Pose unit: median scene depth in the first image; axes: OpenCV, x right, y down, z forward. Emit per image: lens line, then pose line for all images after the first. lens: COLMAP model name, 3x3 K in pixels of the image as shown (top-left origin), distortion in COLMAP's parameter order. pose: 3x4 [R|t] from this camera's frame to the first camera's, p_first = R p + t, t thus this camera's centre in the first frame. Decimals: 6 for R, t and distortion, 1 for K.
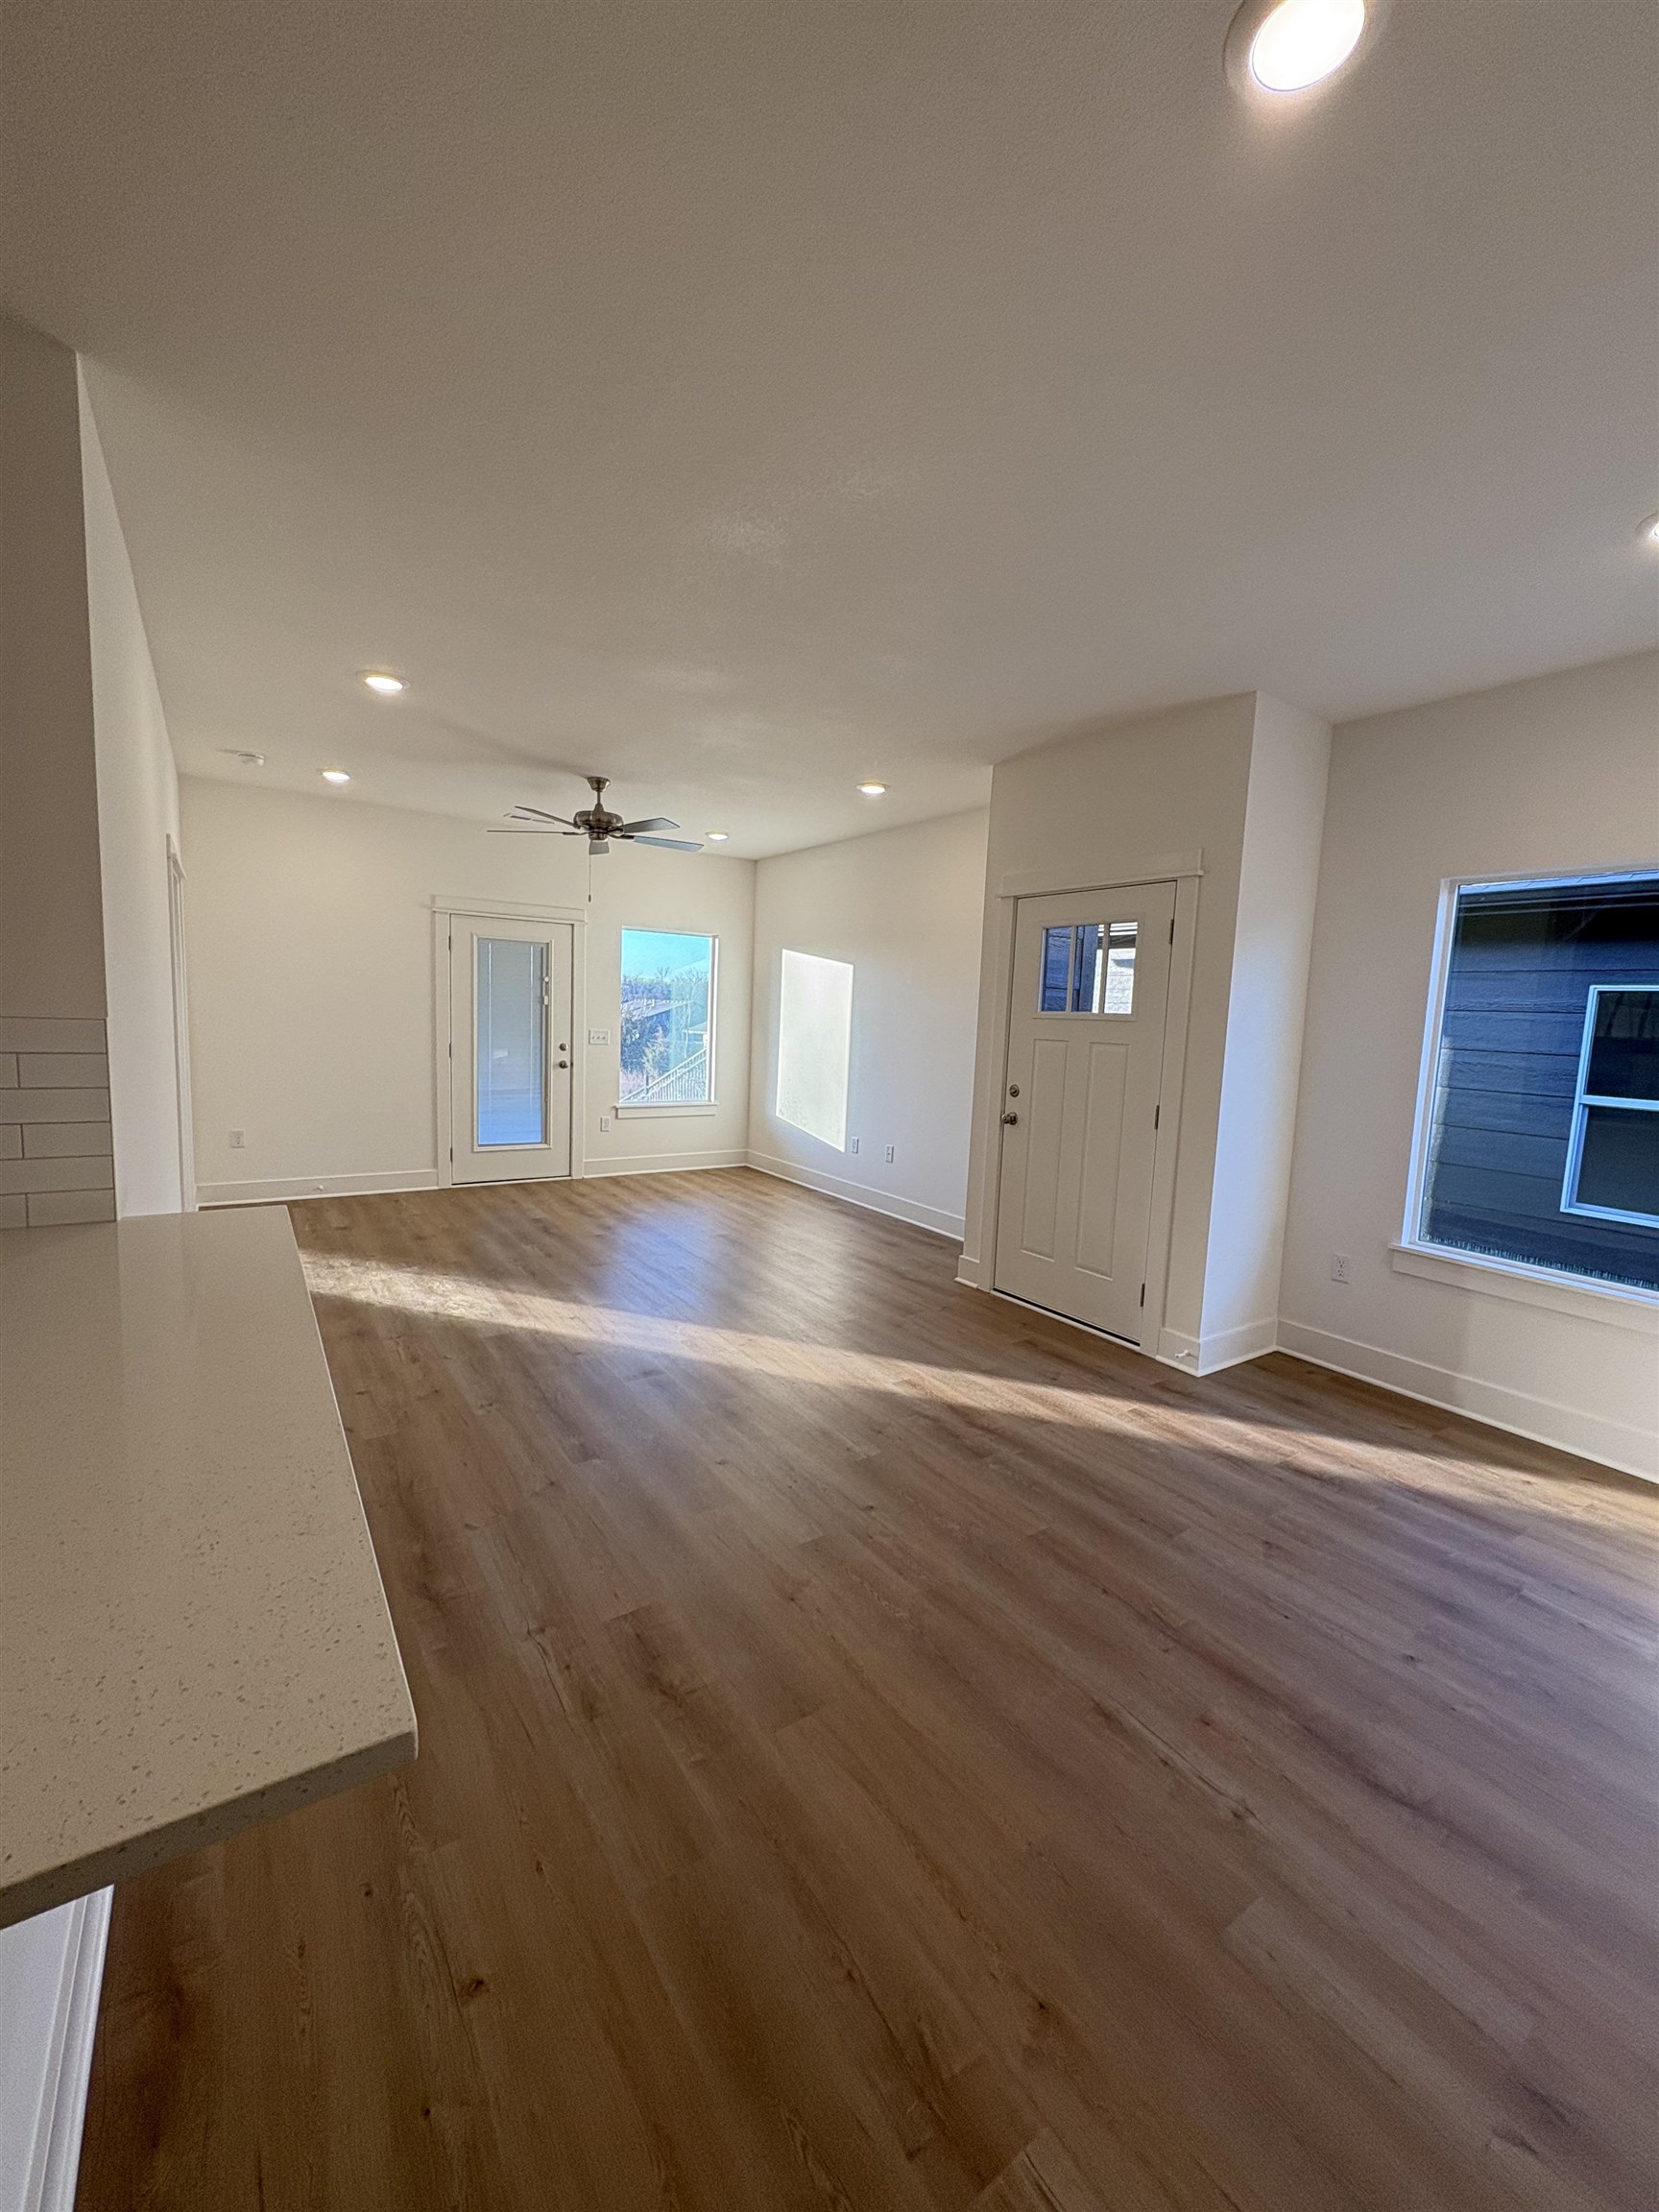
lens RADIAL K [[879.3, 0, 830.4], [0, 879.3, 1108.5], [0, 0, 1]] dist [-0.001198, 0.000283]
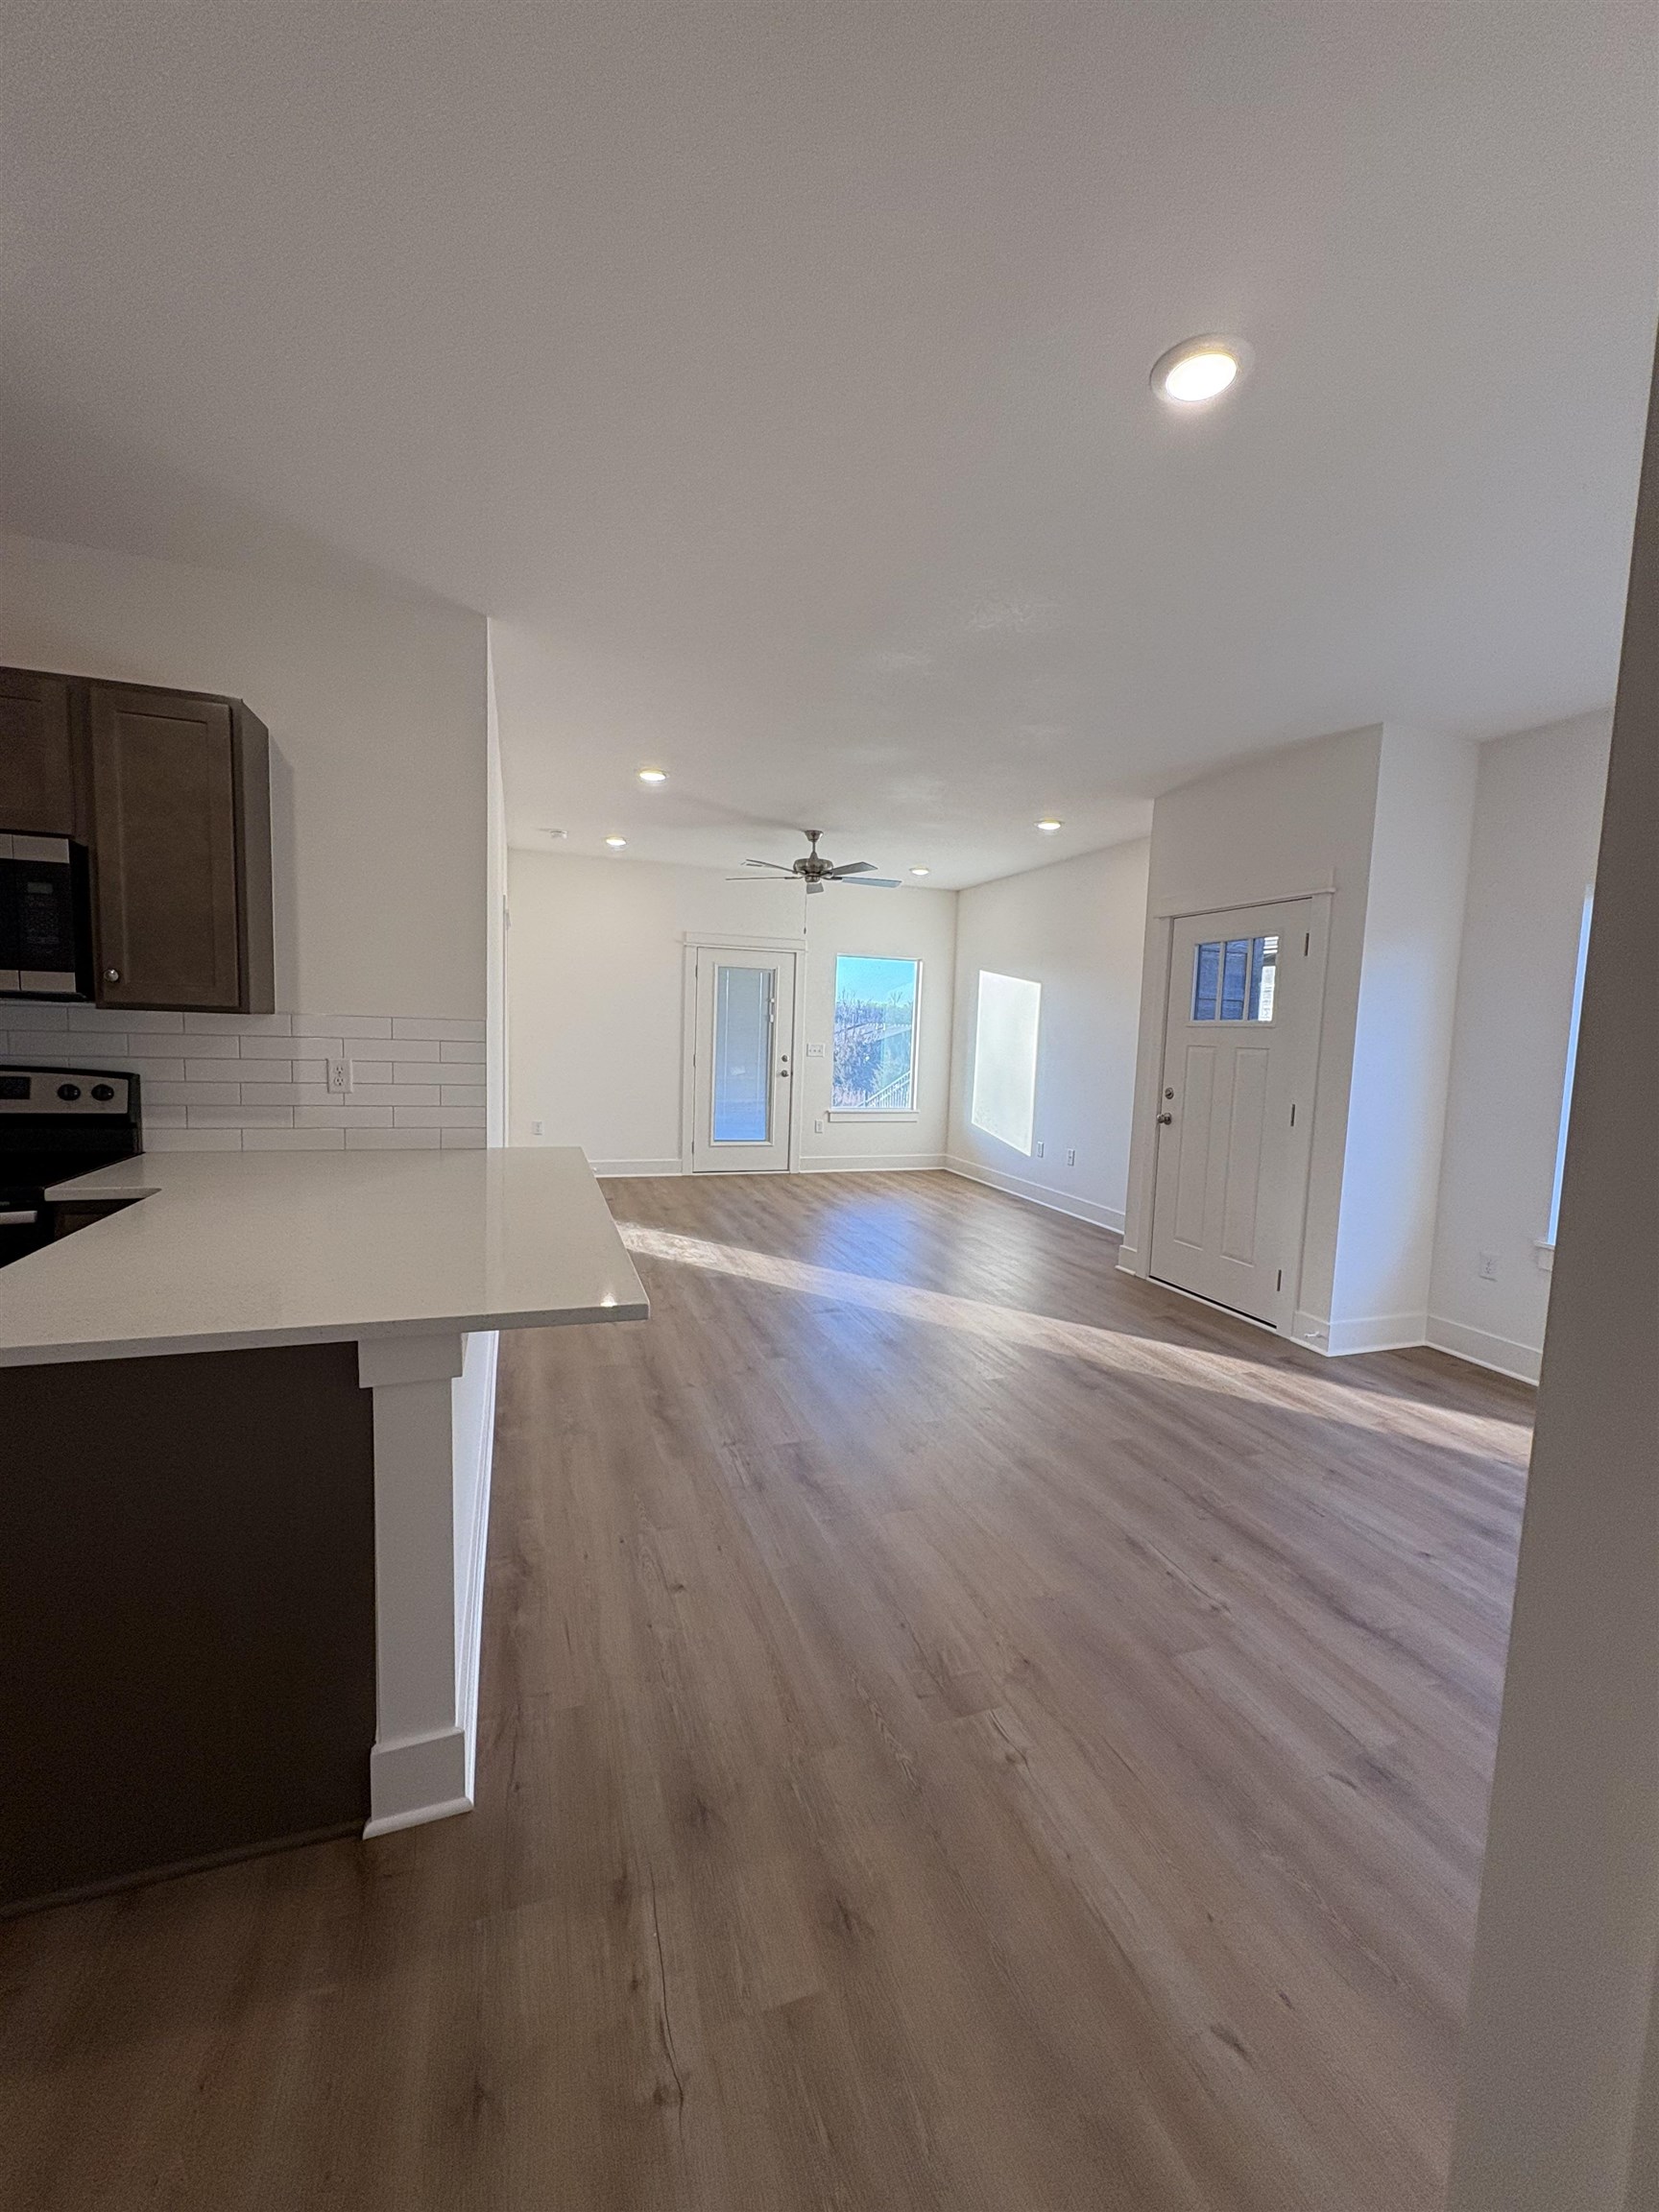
lens RADIAL K [[879.3, 0, 827.6], [0, 879.3, 1105.6], [0, 0, 1]] dist [-0.001198, 0.000283]
pose [[0.965629, 0.016630, -0.259392, 0.105365], [-0.024345, 0.999351, -0.026557, 0.043956], [0.258782, 0.031959, 0.965407, -0.208990]]
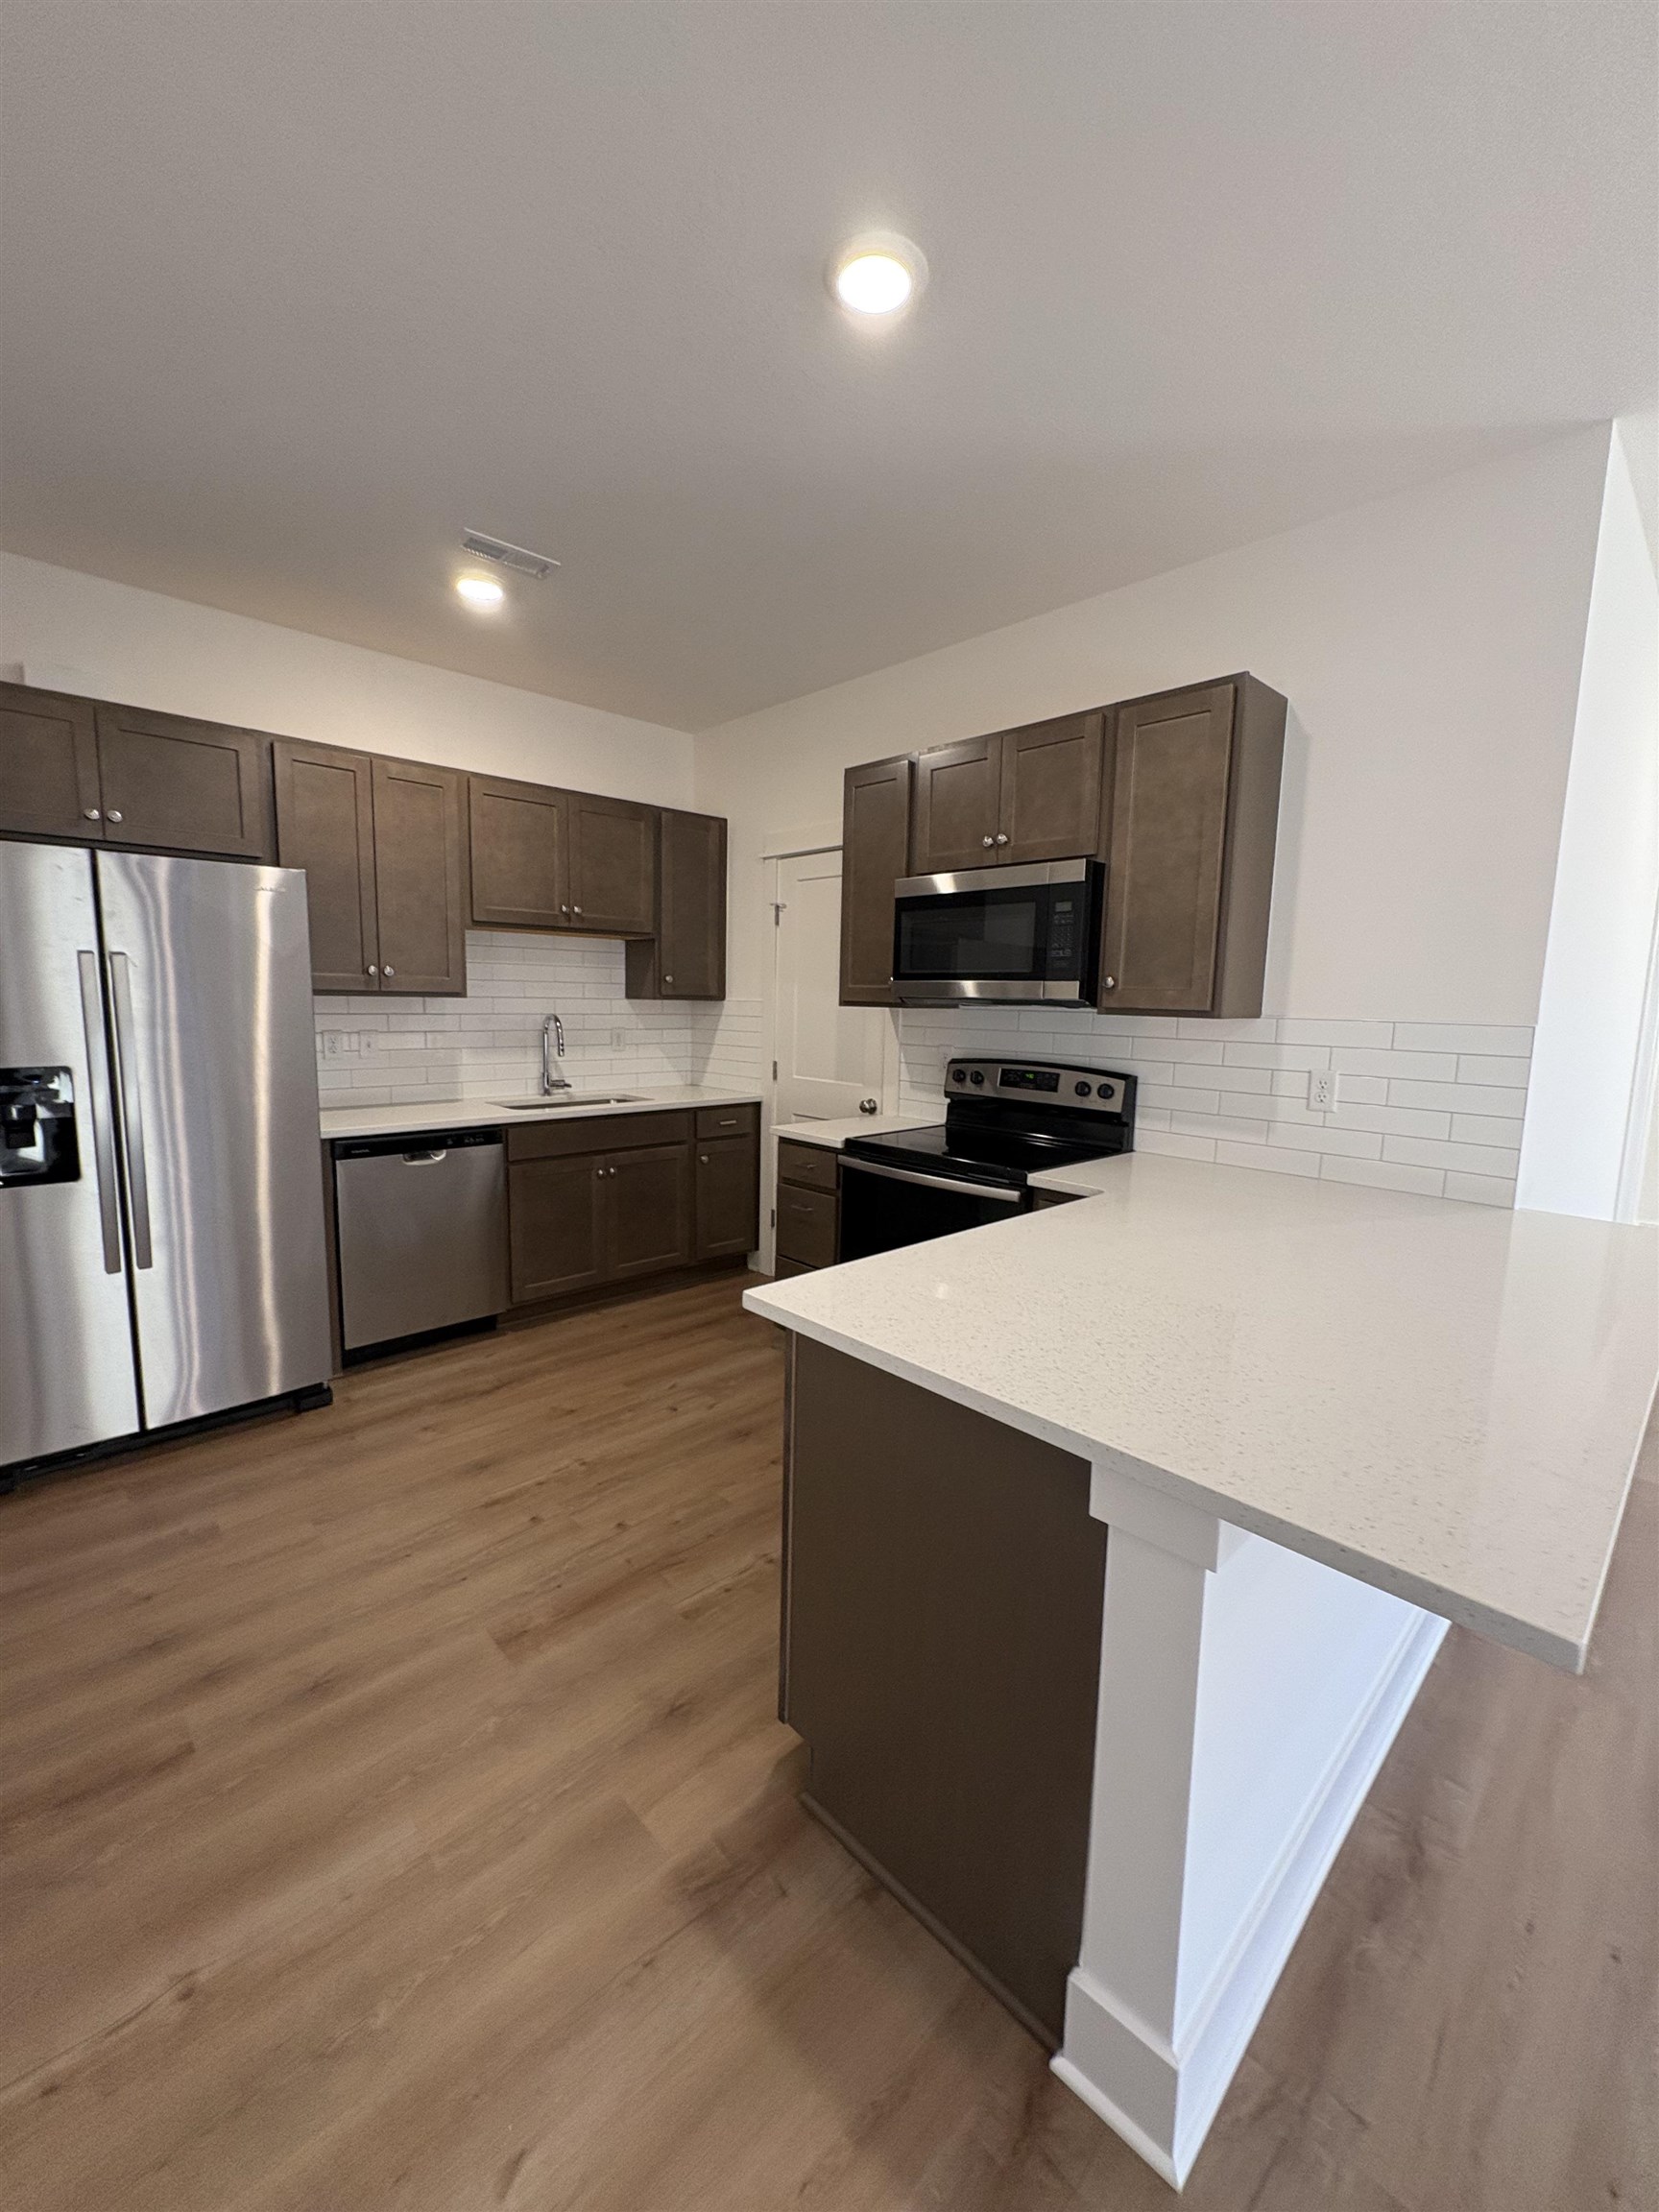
lens RADIAL K [[879.3, 0, 832.2], [0, 879.3, 1105.0], [0, 0, 1]] dist [-0.001198, 0.000283]
pose [[0.167743, 0.084797, -0.982177, 0.067748], [-0.122846, 0.990326, 0.064520, 0.018347], [0.978147, 0.109833, 0.176538, -0.028049]]
